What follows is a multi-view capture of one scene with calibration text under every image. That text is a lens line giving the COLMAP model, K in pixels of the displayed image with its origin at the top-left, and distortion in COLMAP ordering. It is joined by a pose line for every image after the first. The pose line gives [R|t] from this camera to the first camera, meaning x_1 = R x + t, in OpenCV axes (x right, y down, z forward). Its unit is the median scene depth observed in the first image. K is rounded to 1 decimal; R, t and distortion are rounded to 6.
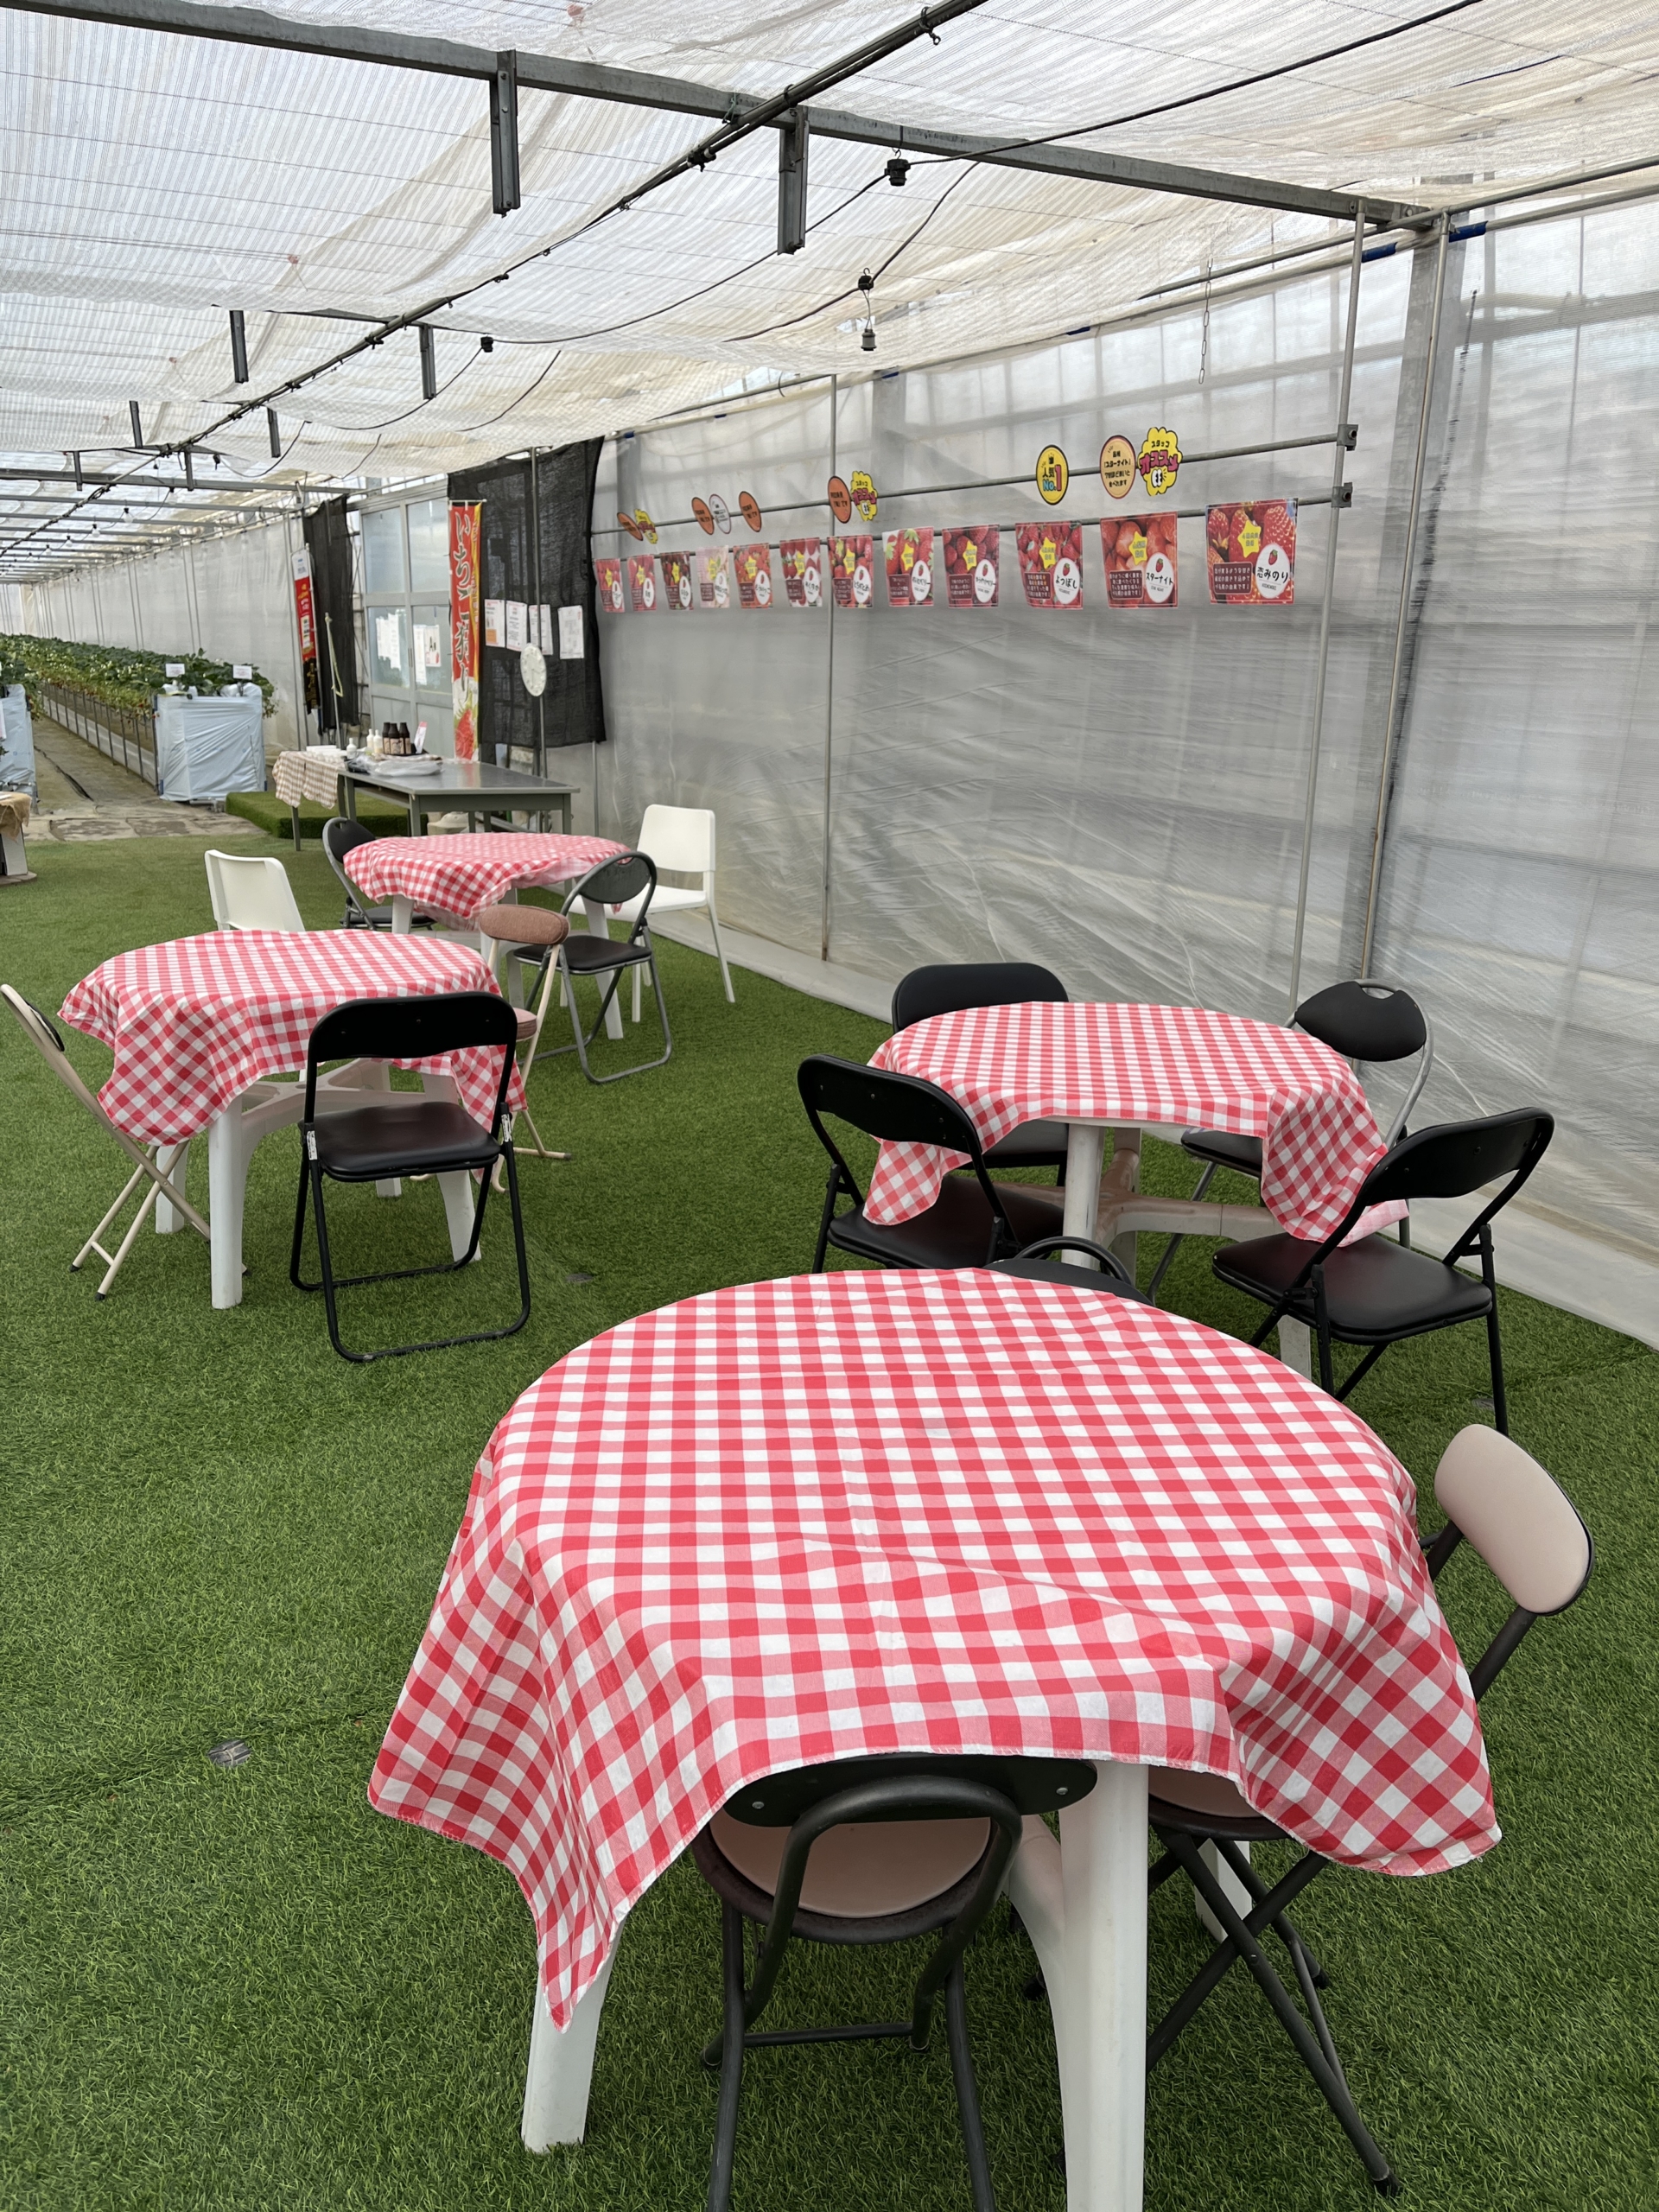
lens RADIAL K [[1682.7, 0, 824.3], [0, 1682.7, 1105.2], [0, 0, 1]] dist [-0.010105, -0.004744]
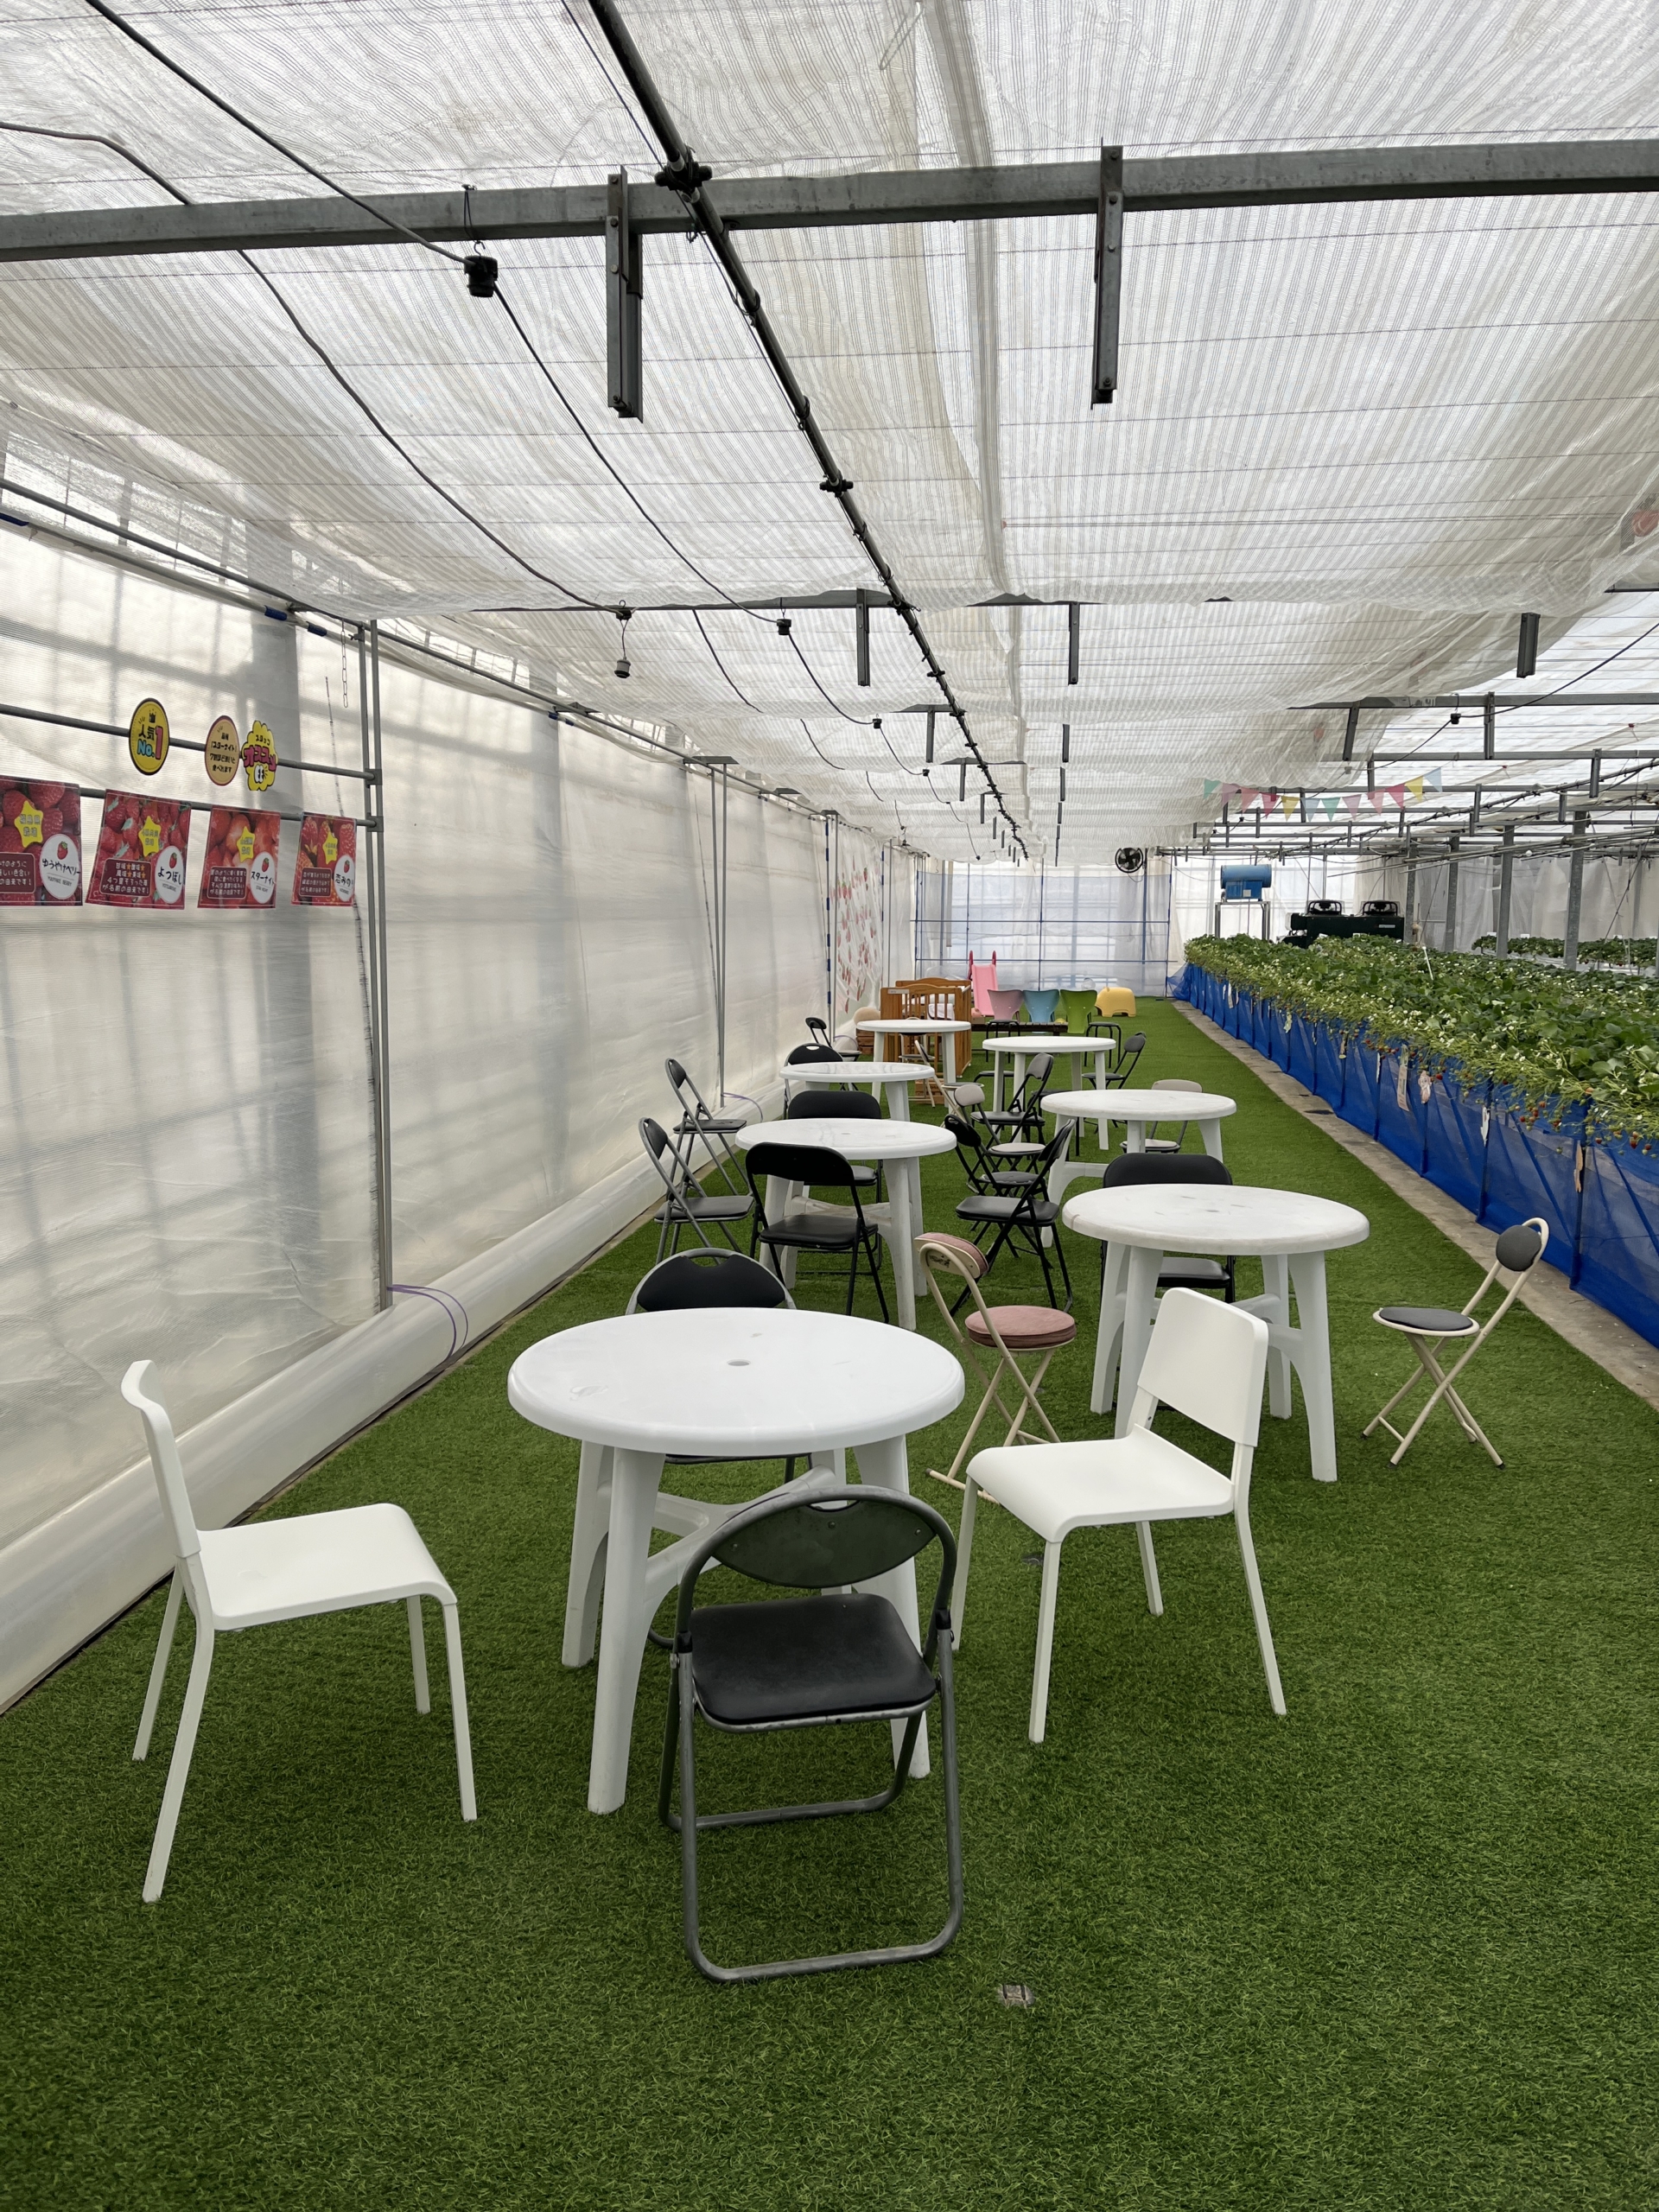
lens RADIAL K [[1682.7, 0, 829.8], [0, 1682.7, 1112.2], [0, 0, 1]] dist [-0.010105, -0.004744]
pose [[-0.811357, -0.075837, 0.579611, -0.586665], [0.156369, 0.927256, 0.340213, -0.450014], [-0.563249, 0.366668, -0.740477, 1.522252]]
